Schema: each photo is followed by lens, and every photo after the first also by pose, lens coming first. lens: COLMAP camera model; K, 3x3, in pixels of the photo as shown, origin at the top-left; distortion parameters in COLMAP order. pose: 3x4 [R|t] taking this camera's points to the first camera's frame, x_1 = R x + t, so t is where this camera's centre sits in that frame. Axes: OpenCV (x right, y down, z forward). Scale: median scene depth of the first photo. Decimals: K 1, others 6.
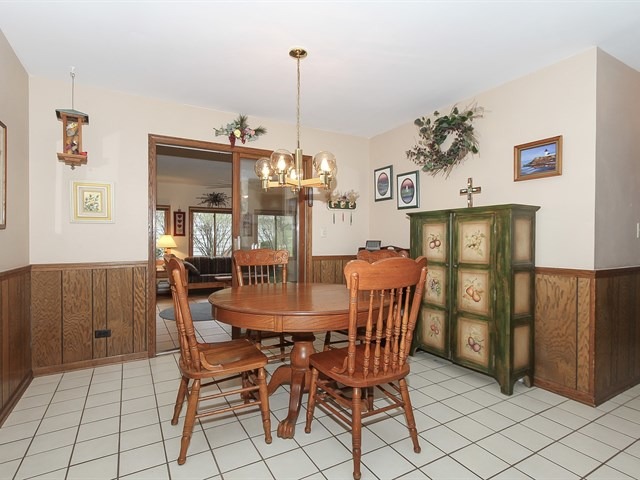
lens RADIAL K [[341.6, 0, 326.2], [0, 341.6, 239.8], [0, 0, 1]] dist [0.002444, 0.001674]
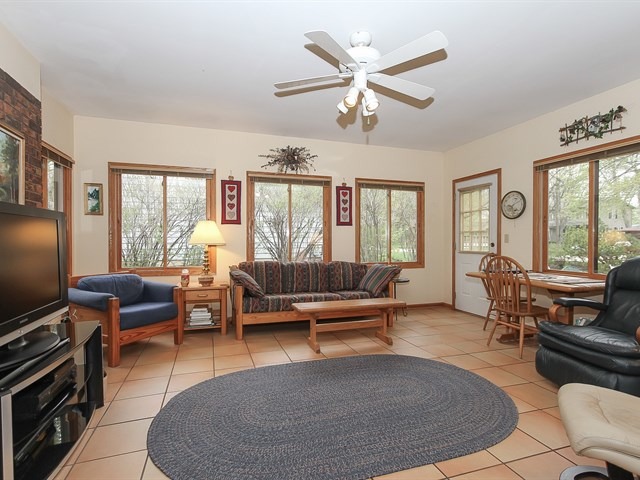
lens RADIAL K [[341.6, 0, 314.4], [0, 341.6, 245.1], [0, 0, 1]] dist [0.002444, 0.001674]
pose [[0.974131, -0.003526, -0.225956, -0.166848], [0.004271, 0.999987, 0.002811, 0.023112], [0.225943, -0.003703, 0.974133, 0.478146]]
